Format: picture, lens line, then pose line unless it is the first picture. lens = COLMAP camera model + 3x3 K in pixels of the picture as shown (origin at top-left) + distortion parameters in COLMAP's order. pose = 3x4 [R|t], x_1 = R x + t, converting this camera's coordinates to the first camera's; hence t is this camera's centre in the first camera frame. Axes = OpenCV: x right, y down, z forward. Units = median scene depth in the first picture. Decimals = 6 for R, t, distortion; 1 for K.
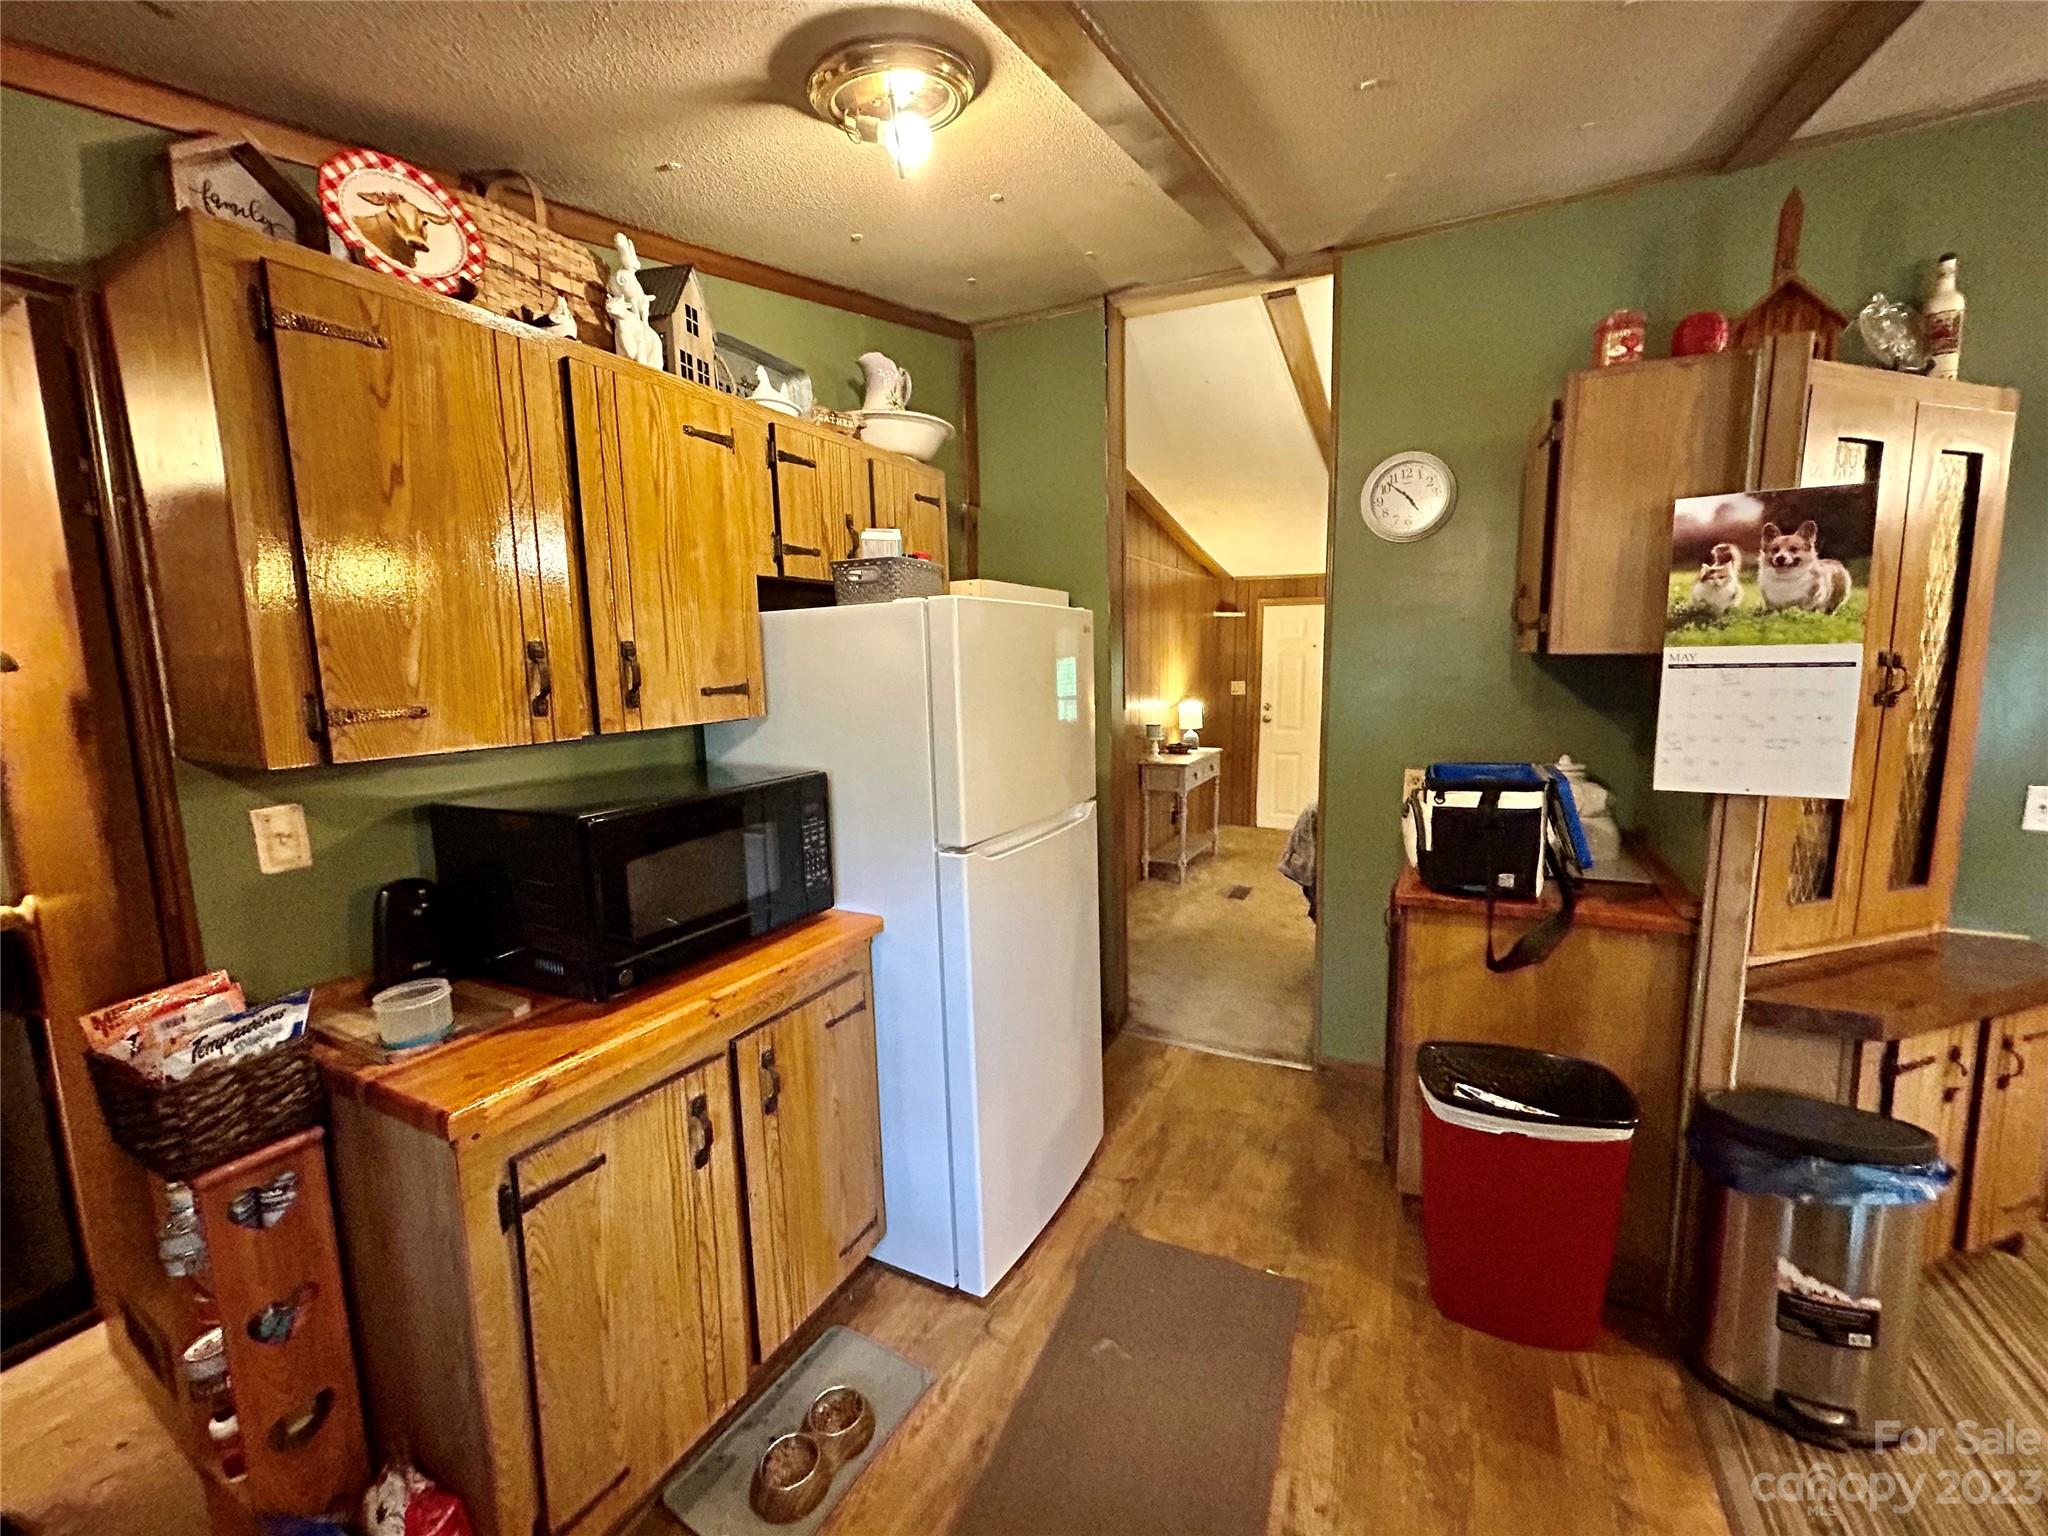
lens RADIAL K [[821.4, 0, 1024.2], [0, 821.4, 766.2], [0, 0, 1]] dist [-0.002183, 0.001767]
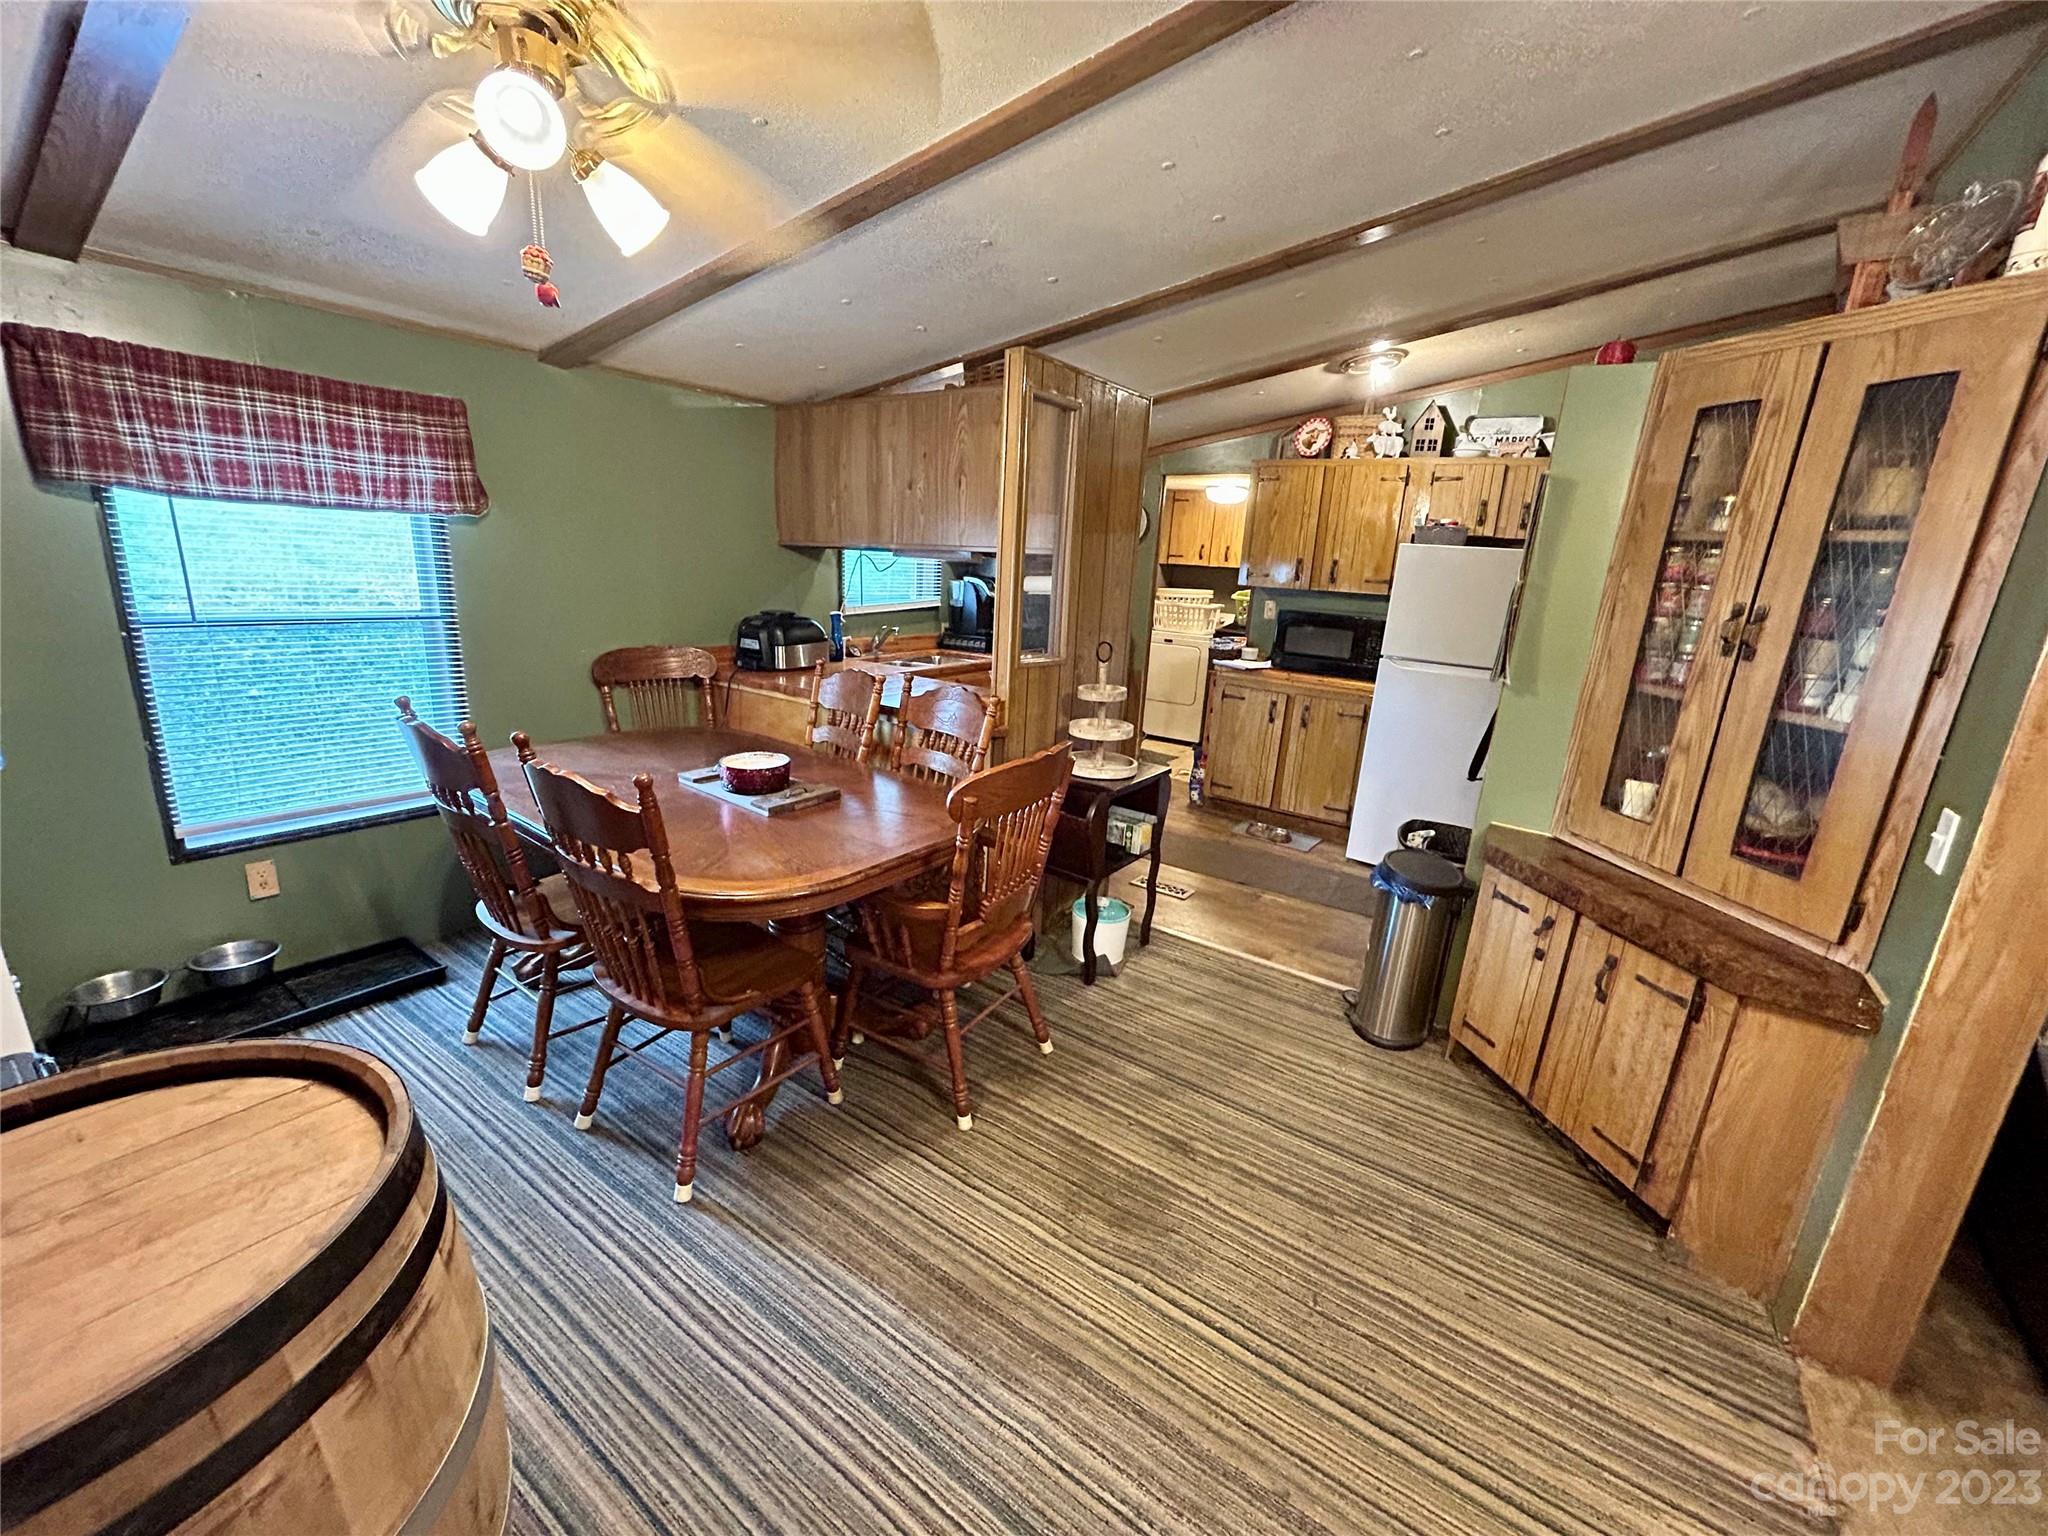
lens RADIAL K [[821.4, 0, 1029.9], [0, 821.4, 761.1], [0, 0, 1]] dist [-0.002183, 0.001767]
pose [[-0.120603, 0.259440, -0.958199, 2.794798], [-0.189203, 0.941543, 0.278744, -0.091396], [0.974504, 0.214911, -0.064466, 0.305517]]
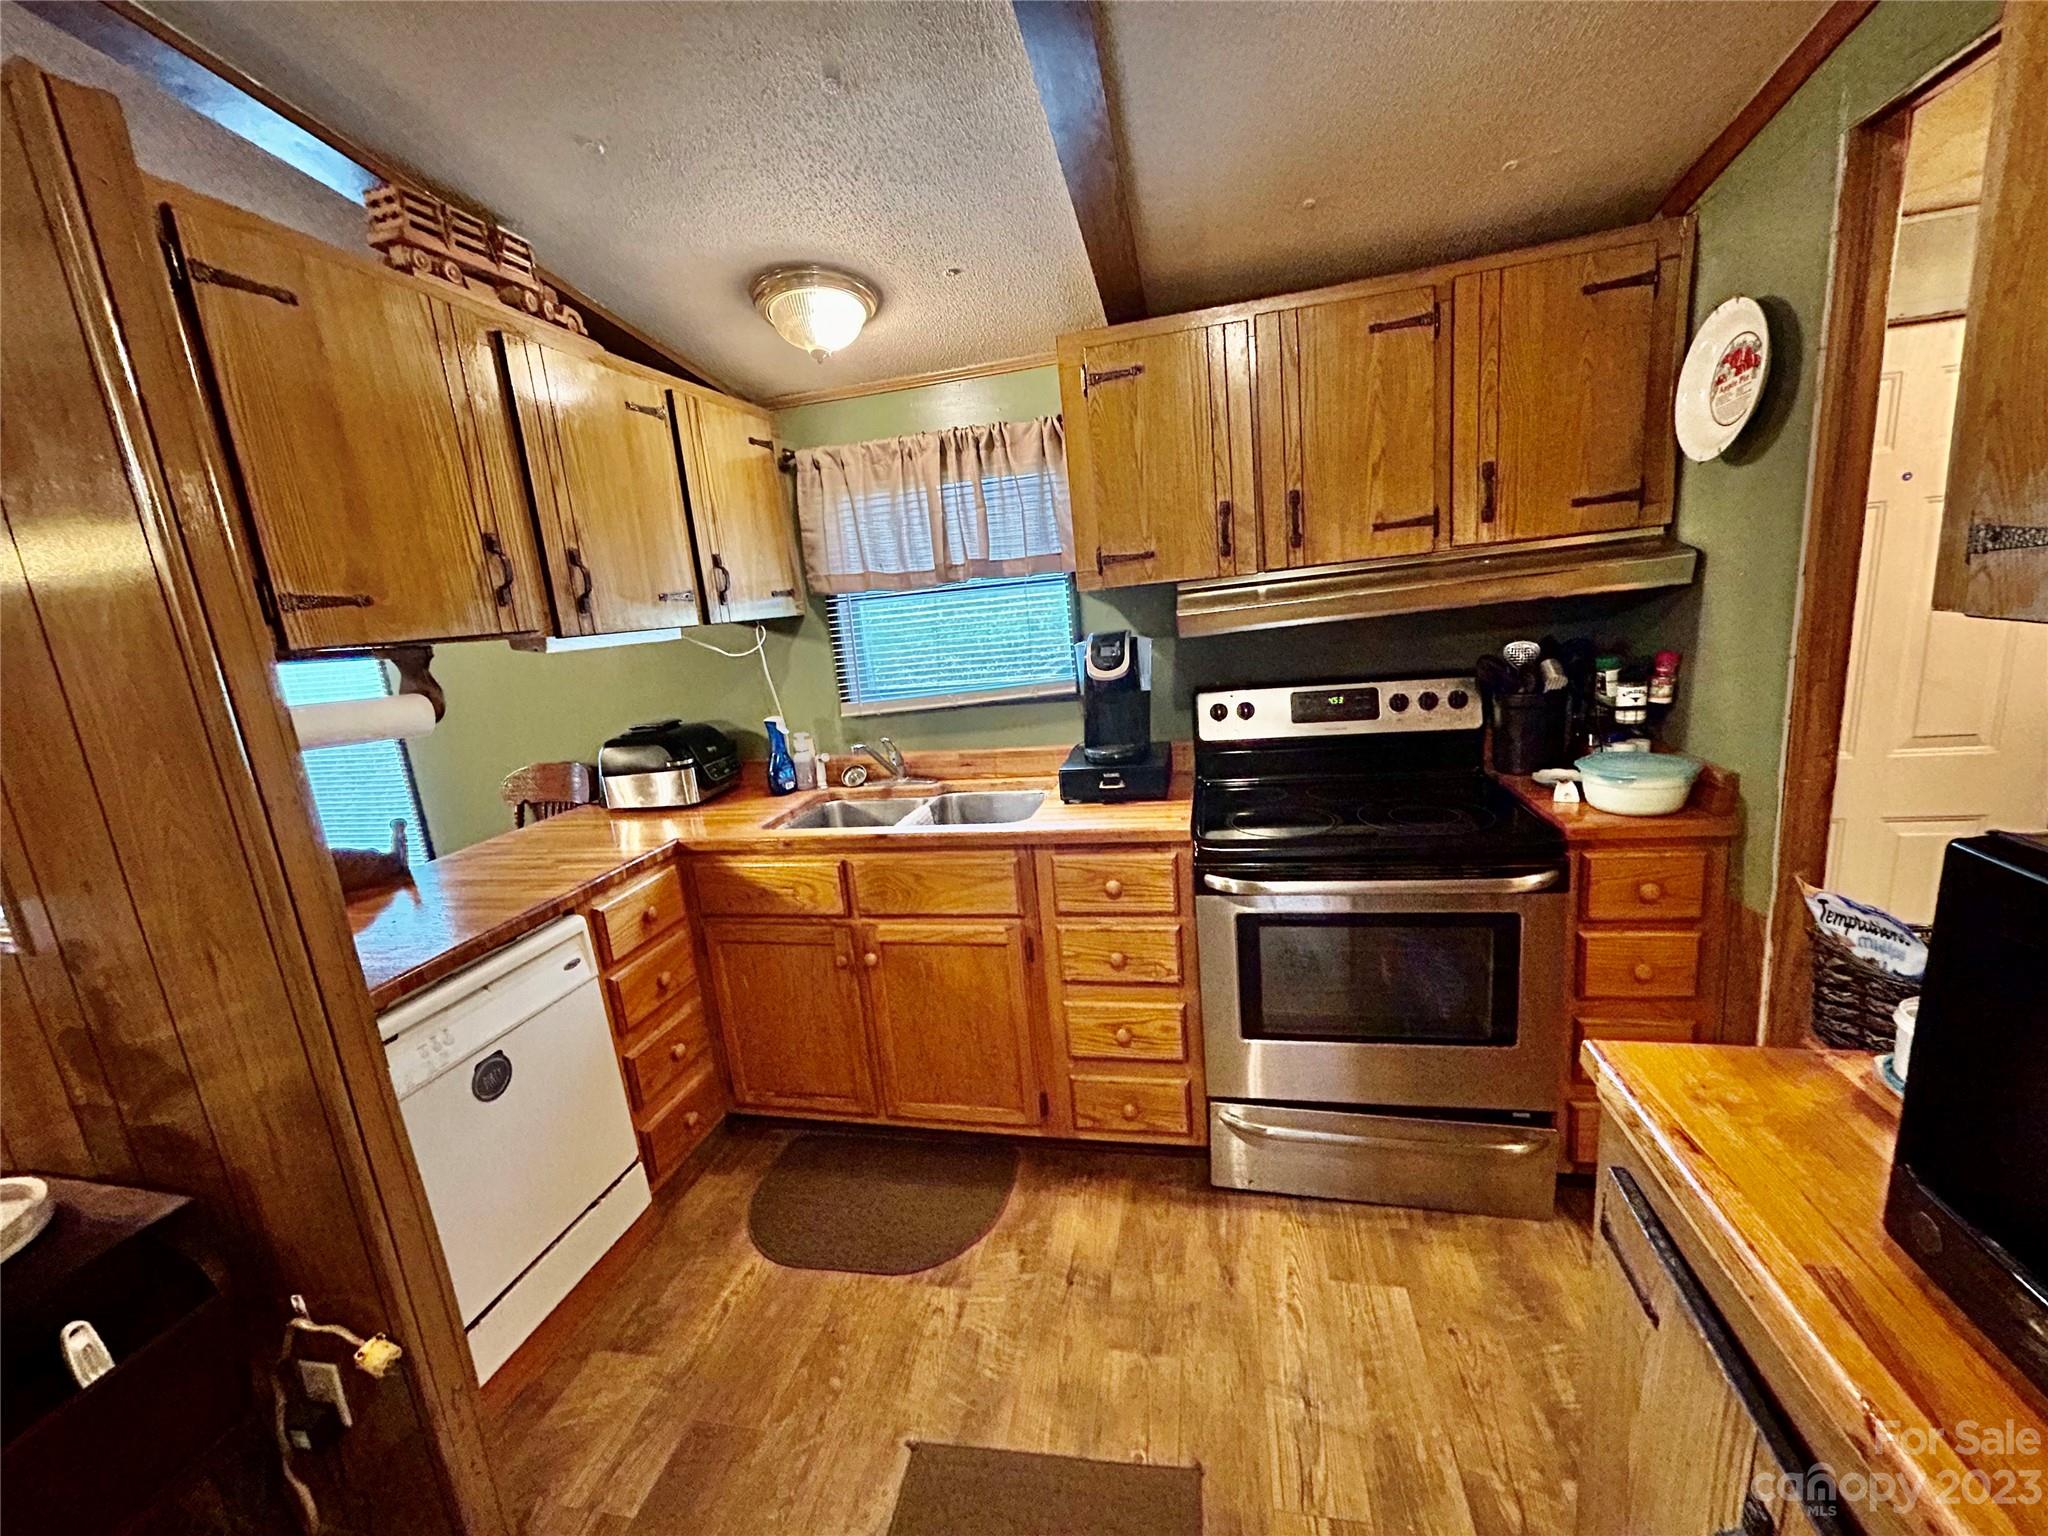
lens RADIAL K [[821.4, 0, 1028.0], [0, 821.4, 763.5], [0, 0, 1]] dist [-0.002183, 0.001767]
pose [[-0.960037, 0.163975, -0.226806, 0.004715], [0.078402, 0.935512, 0.344485, -0.133978], [0.268667, 0.312937, -0.910982, 1.123887]]
